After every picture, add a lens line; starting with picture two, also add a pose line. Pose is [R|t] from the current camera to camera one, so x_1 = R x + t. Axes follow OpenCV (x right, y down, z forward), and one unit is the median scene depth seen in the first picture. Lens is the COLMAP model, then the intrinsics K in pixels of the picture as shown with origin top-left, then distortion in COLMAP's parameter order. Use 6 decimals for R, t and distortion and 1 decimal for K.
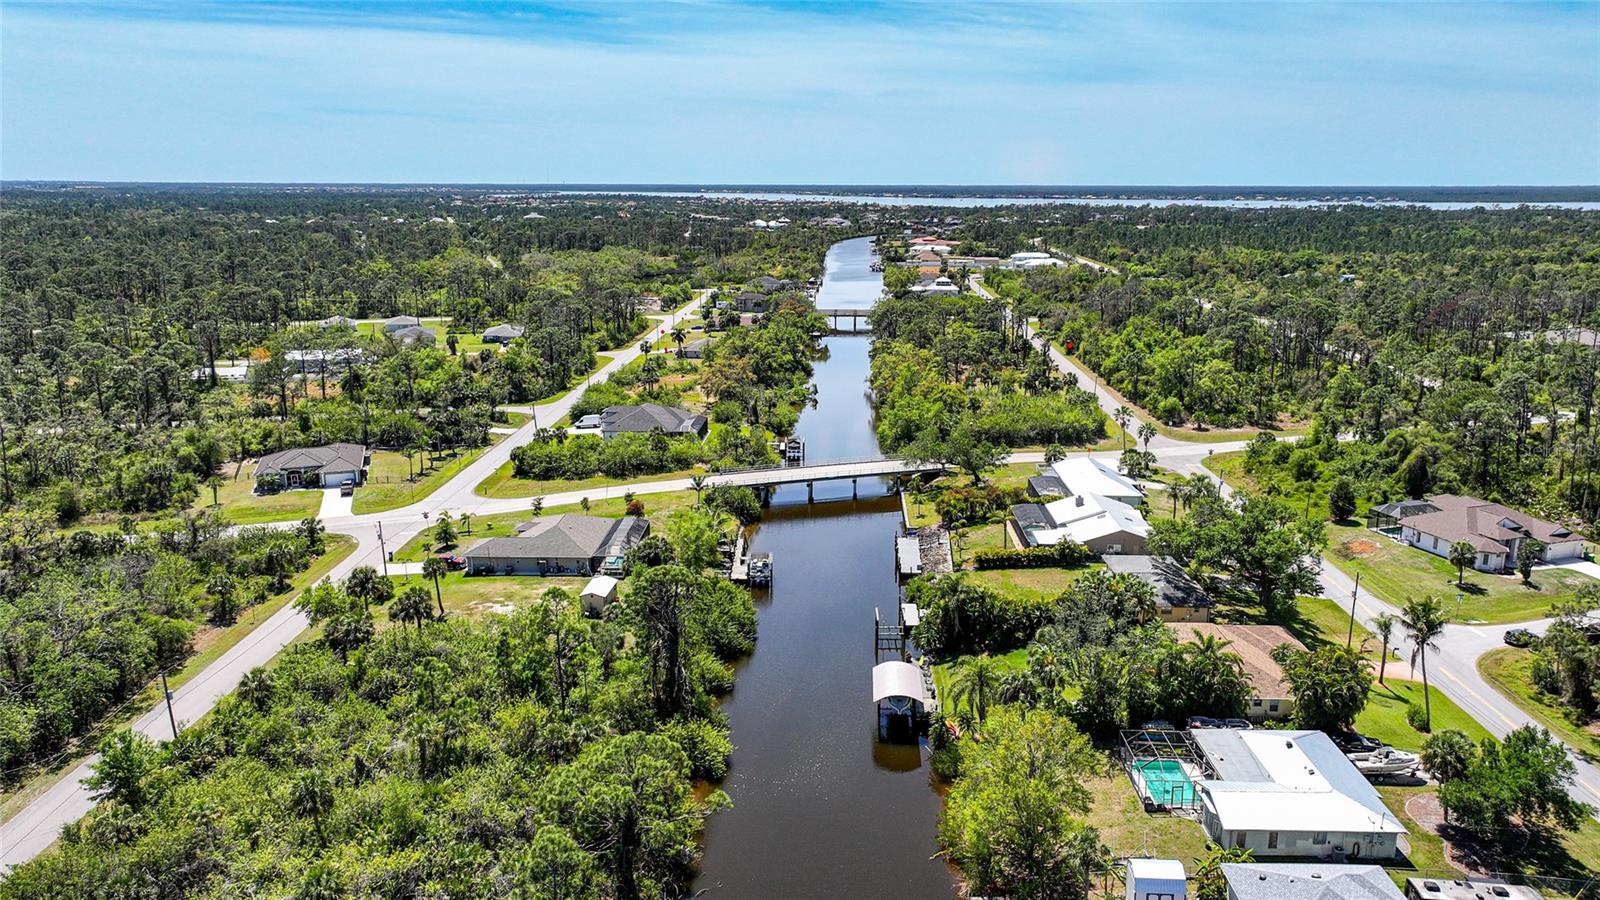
lens RADIAL K [[1120.3, 0, 806.5], [0, 1120.3, 446.3], [0, 0, 1]] dist [0.000508, 0.006218]
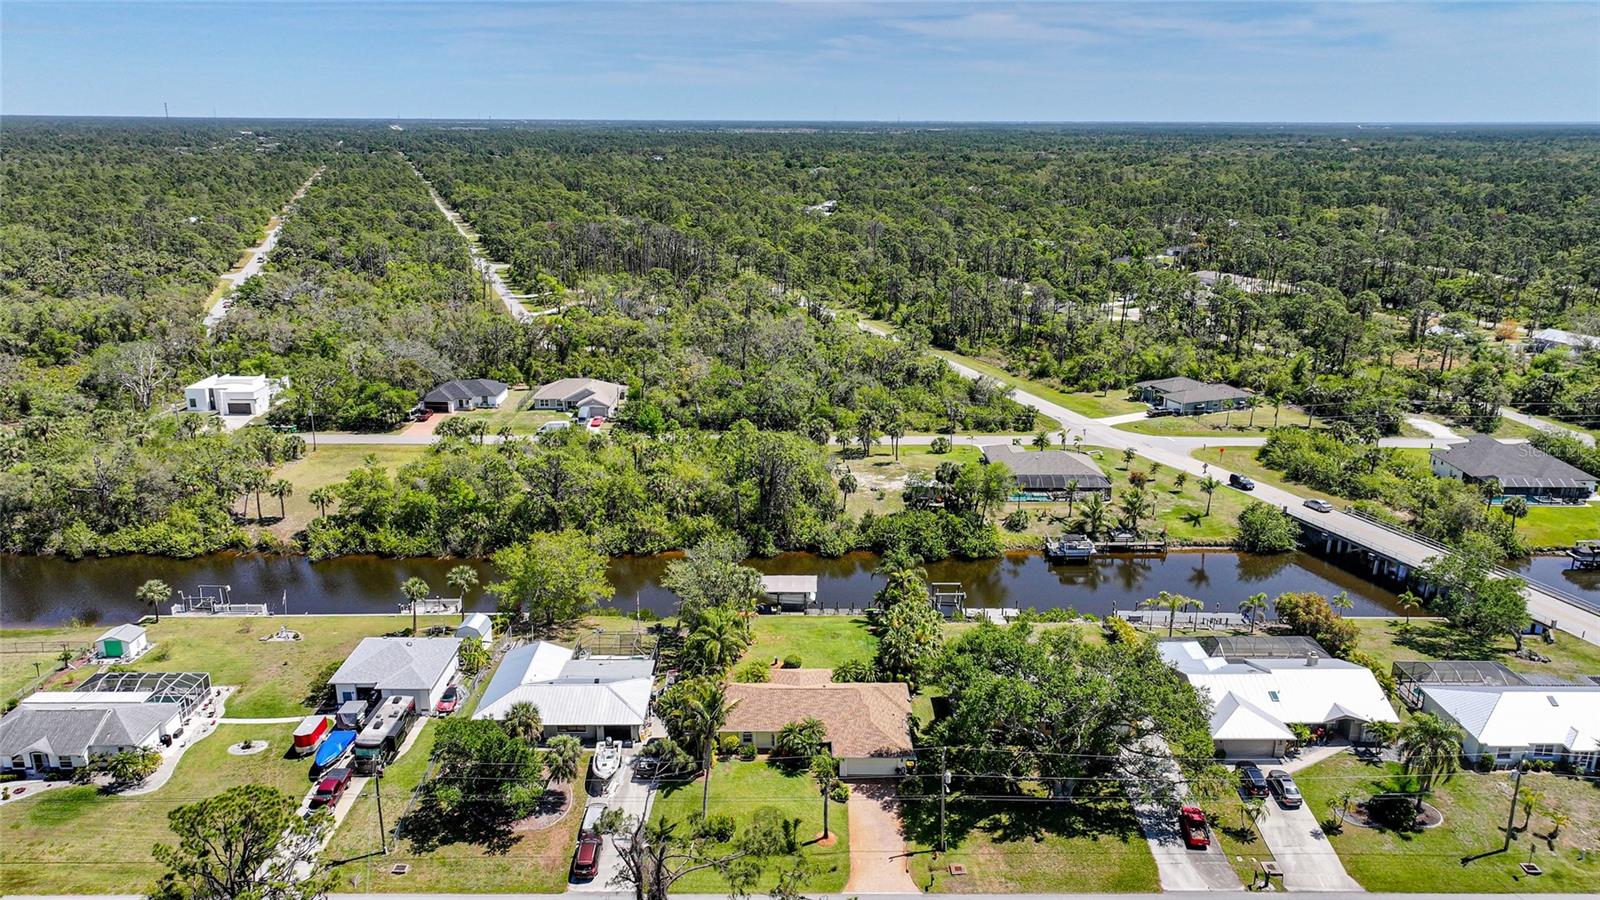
lens RADIAL K [[1120.3, 0, 806.5], [0, 1120.3, 446.3], [0, 0, 1]] dist [0.000508, 0.006218]
pose [[0.029935, 0.282115, -0.958913, 0.866121], [-0.229963, 0.935553, 0.268063, -0.191370], [0.972739, 0.212491, 0.092882, 0.608905]]
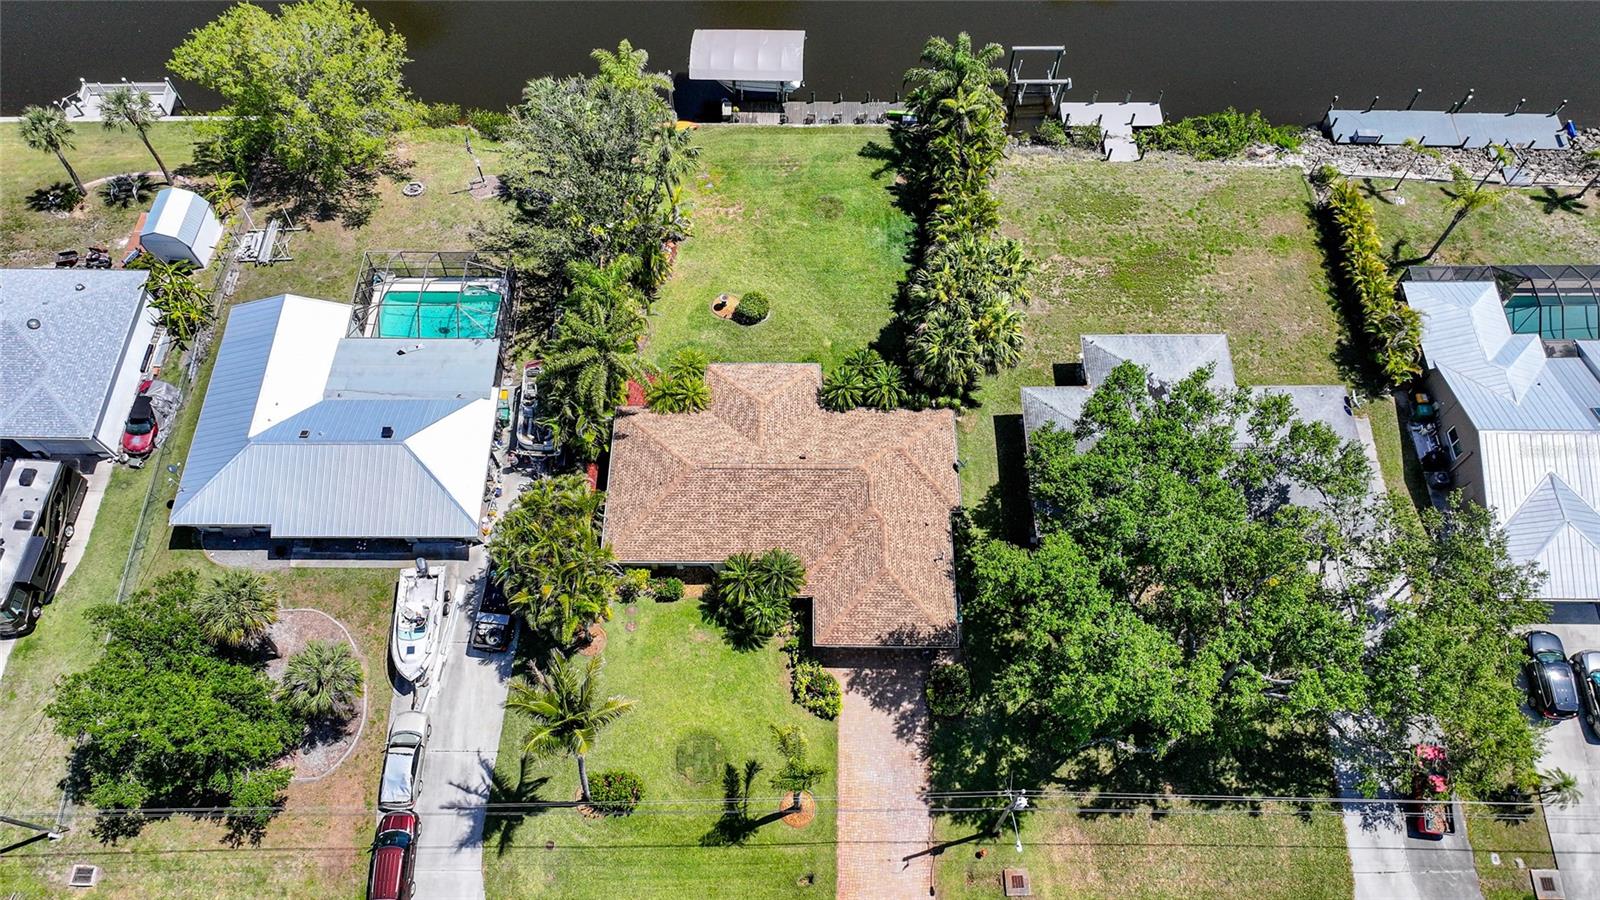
lens RADIAL K [[1120.3, 0, 806.5], [0, 1120.3, 446.3], [0, 0, 1]] dist [0.000508, 0.006218]
pose [[0.020259, 0.879772, -0.474963, 0.434471], [-0.228581, 0.466554, 0.854446, -0.192897], [0.973314, 0.091257, 0.210551, 0.635927]]
